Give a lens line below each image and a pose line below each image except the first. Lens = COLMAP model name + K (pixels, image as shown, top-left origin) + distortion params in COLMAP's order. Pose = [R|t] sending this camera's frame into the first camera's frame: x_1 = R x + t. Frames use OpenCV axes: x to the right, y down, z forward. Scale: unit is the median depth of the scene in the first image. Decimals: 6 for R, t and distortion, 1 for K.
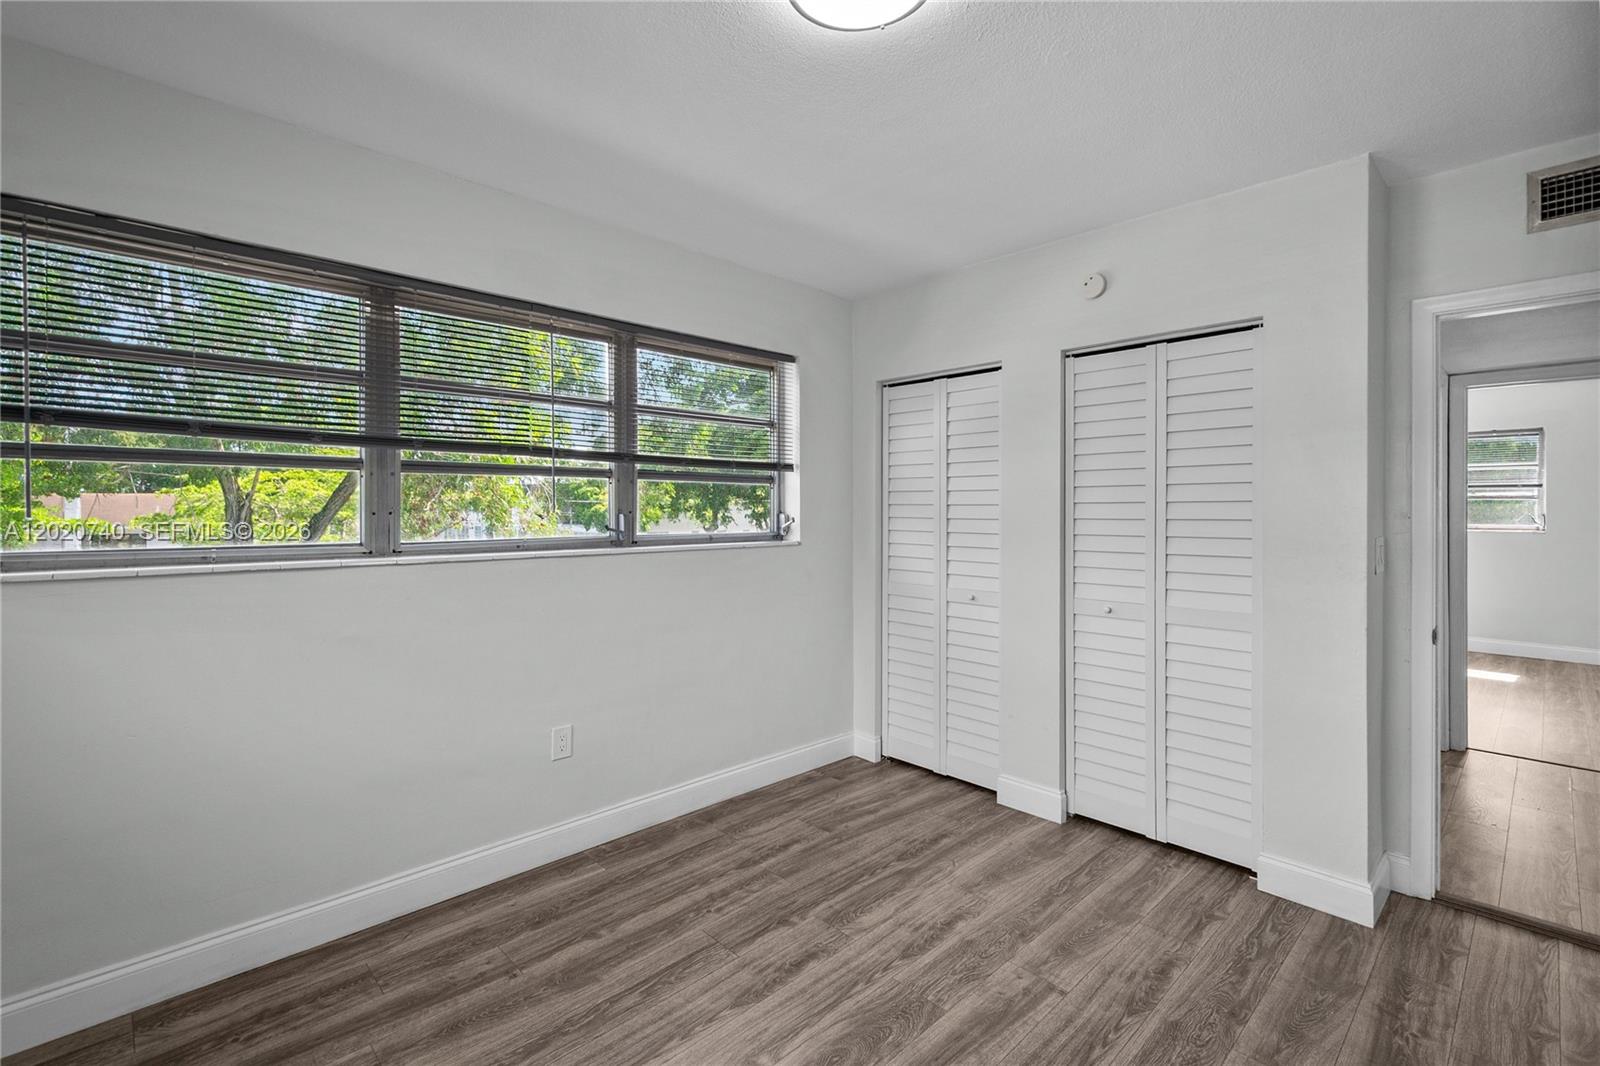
lens RADIAL K [[725.9, 0, 797.9], [0, 725.9, 512.3], [0, 0, 1]] dist [0.004132, 0.001945]
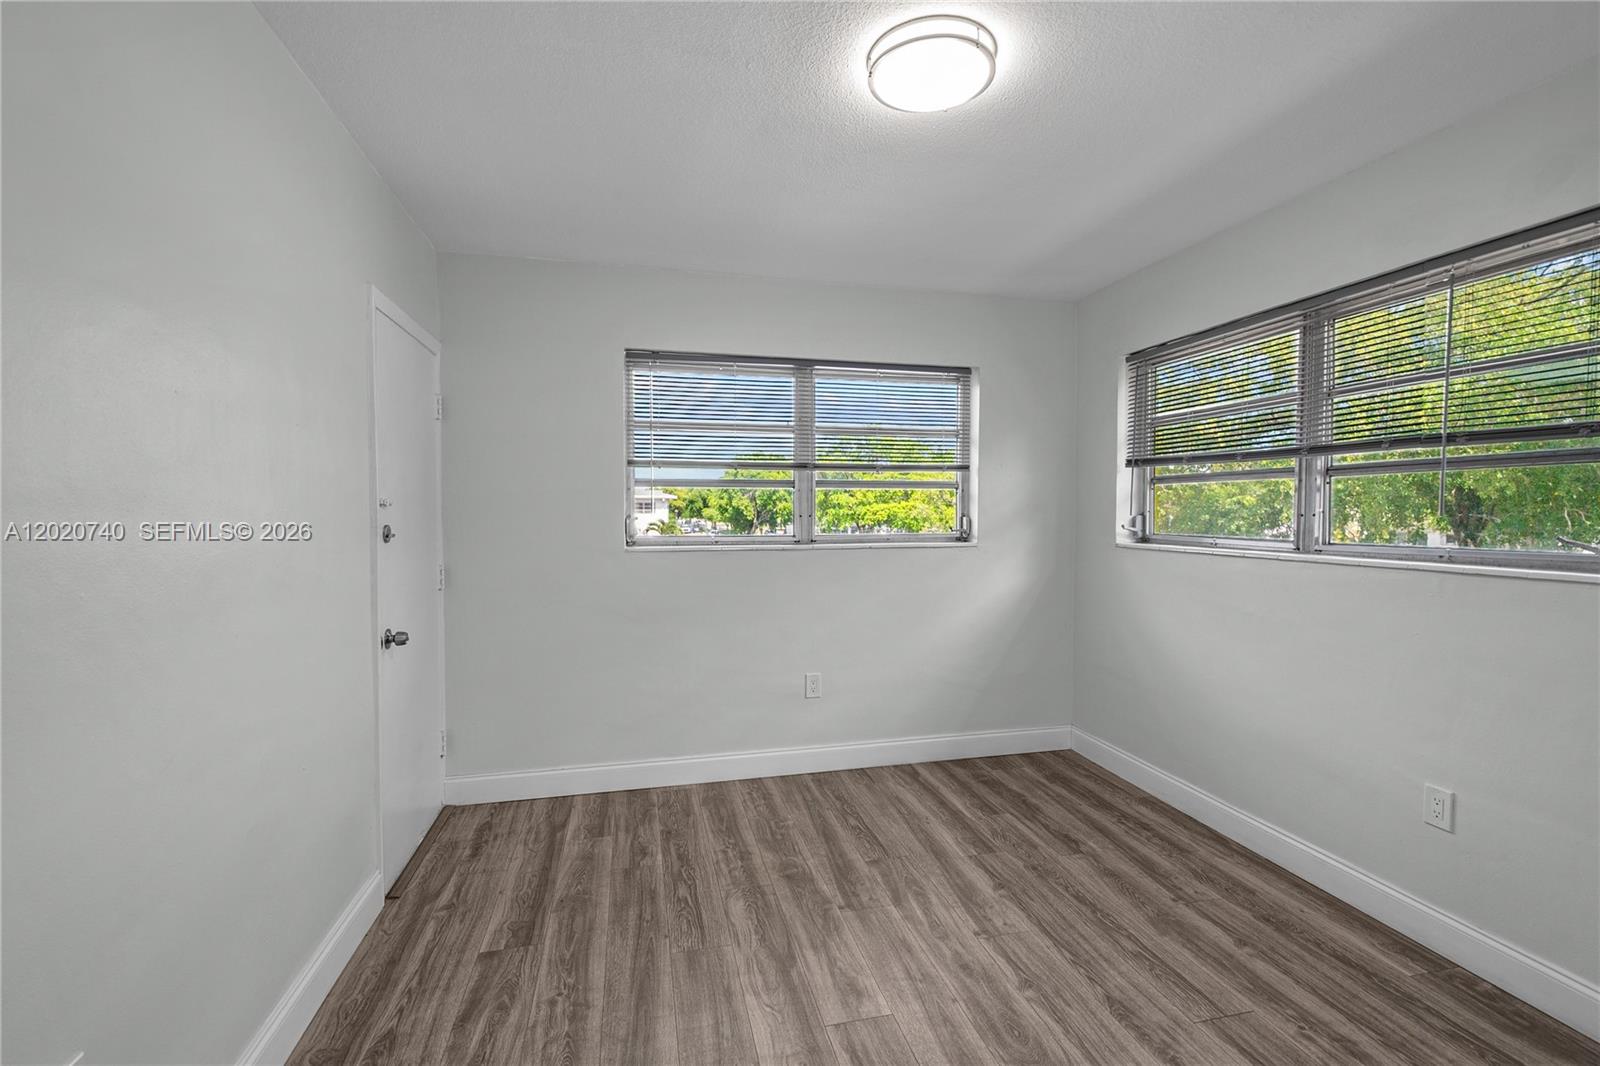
lens RADIAL K [[725.9, 0, 803.0], [0, 725.9, 536.6], [0, 0, 1]] dist [0.004132, 0.001945]
pose [[-0.542658, 0.023770, -0.839617, 0.920159], [0.007318, 0.999695, 0.023572, -0.002268], [0.839922, 0.006648, -0.542667, 1.097969]]
